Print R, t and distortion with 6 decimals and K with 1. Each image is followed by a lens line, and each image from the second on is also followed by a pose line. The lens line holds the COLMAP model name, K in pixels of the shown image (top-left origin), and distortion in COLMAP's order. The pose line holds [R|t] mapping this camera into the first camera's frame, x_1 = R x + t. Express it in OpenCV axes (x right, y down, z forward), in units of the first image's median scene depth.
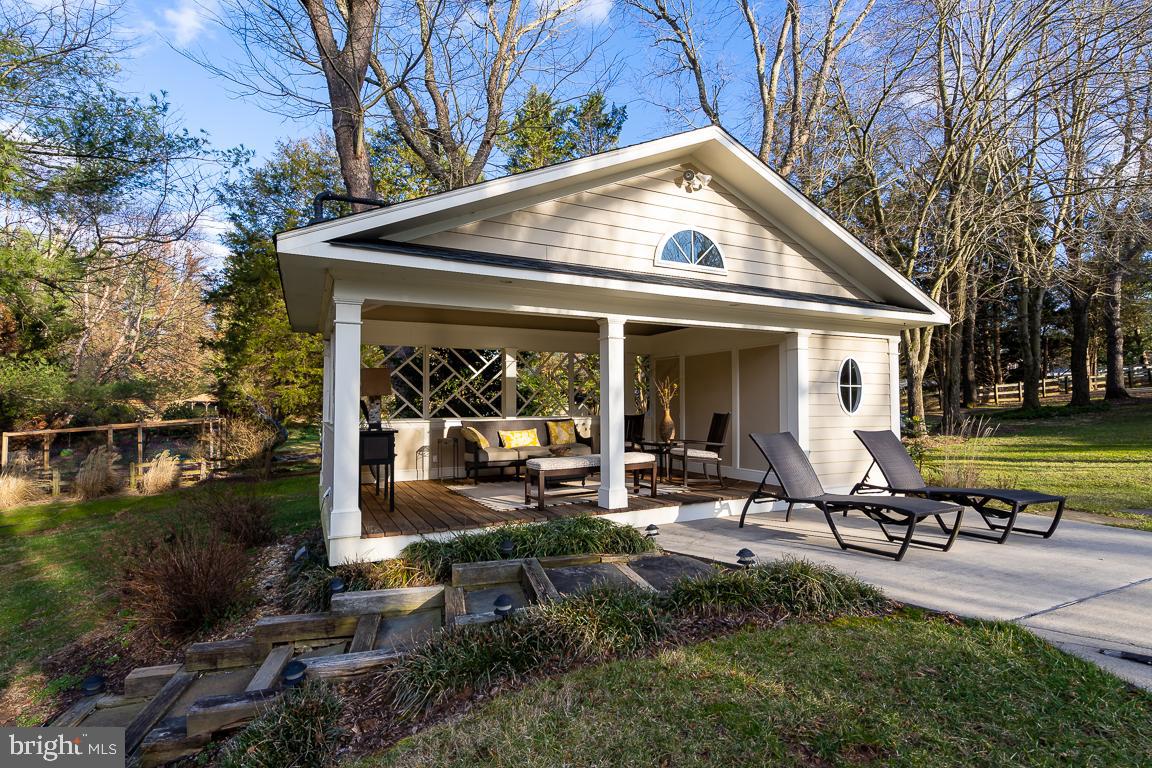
lens RADIAL K [[557.0, 0, 576.0], [0, 557.0, 384.0], [0, 0, 1]] dist [-0.000178, -0.000067]
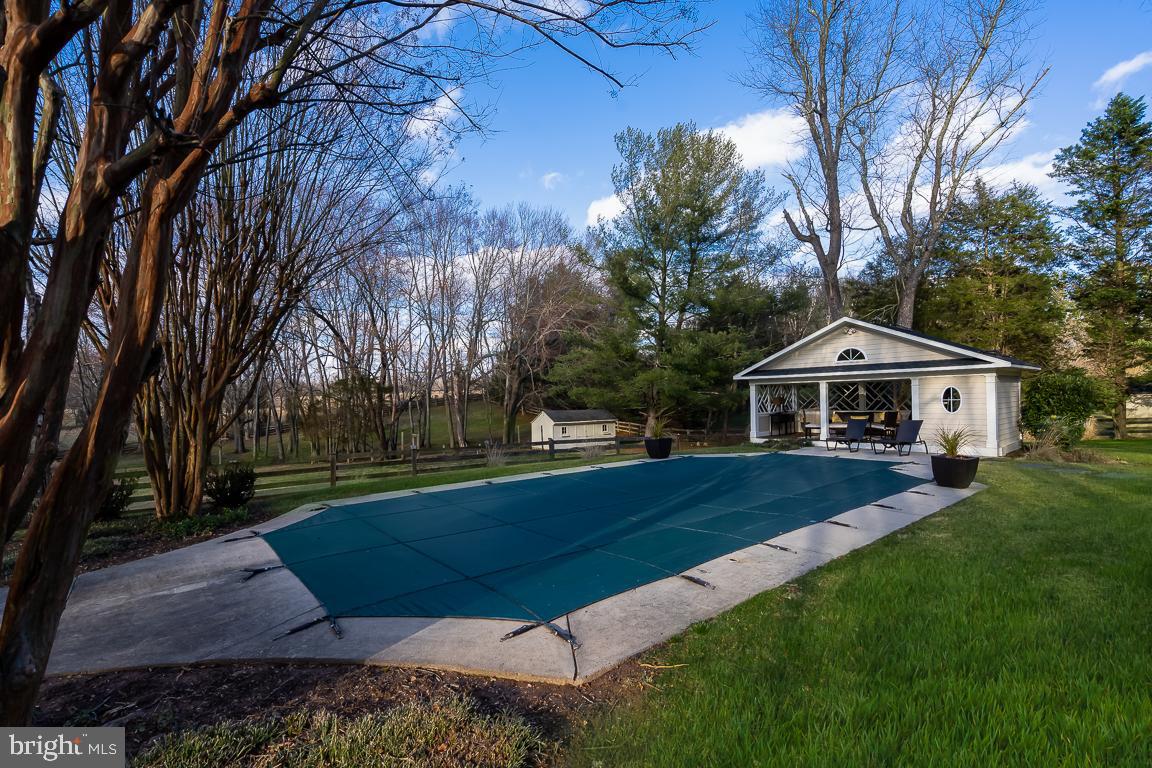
lens RADIAL K [[526.7, 0, 576.0], [0, 526.7, 384.0], [0, 0, 1]] dist [-0.000040, -0.000769]
pose [[0.241316, -0.026593, -0.970082, 2.370134], [0.063321, 0.997926, -0.011605, -0.140258], [0.968379, -0.058626, 0.242499, -0.997725]]
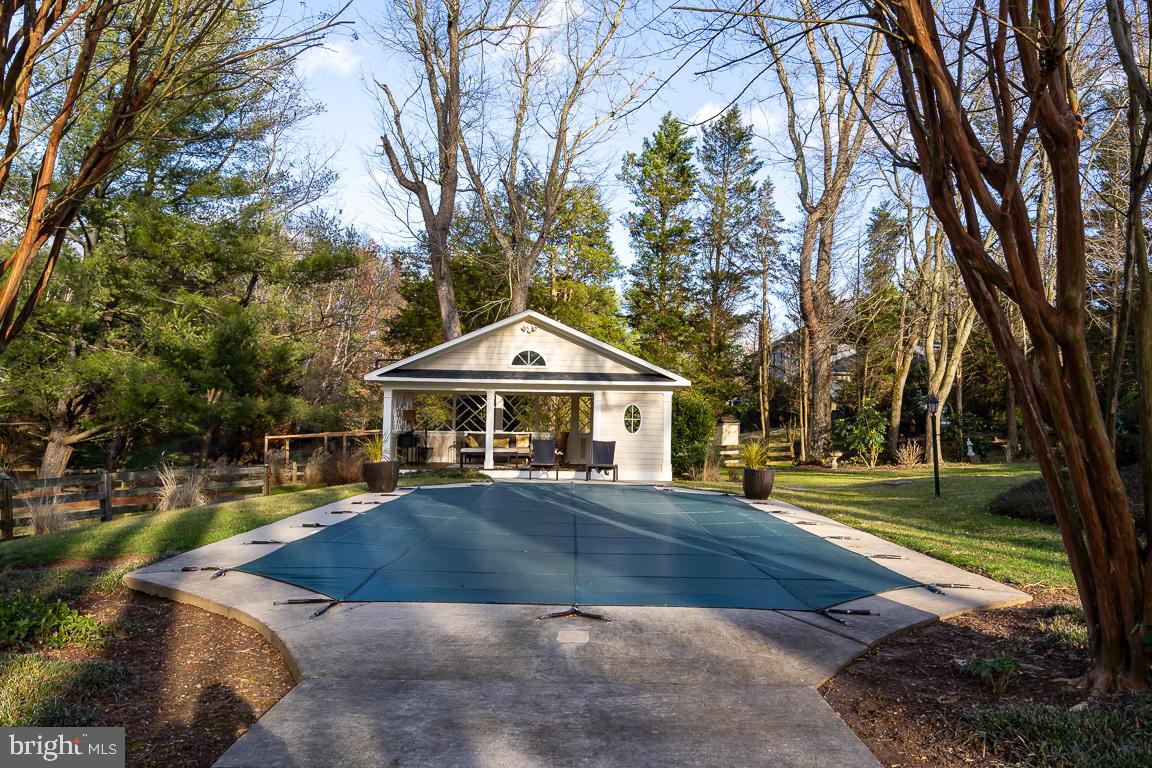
lens RADIAL K [[932.4, 0, 576.0], [0, 932.4, 384.0], [0, 0, 1]] dist [0.000055, 0.000089]
pose [[0.907381, 0.001892, -0.420304, 1.869305], [-0.002215, 0.999998, -0.000280, -0.129225], [0.420302, 0.001185, 0.907383, -2.238438]]
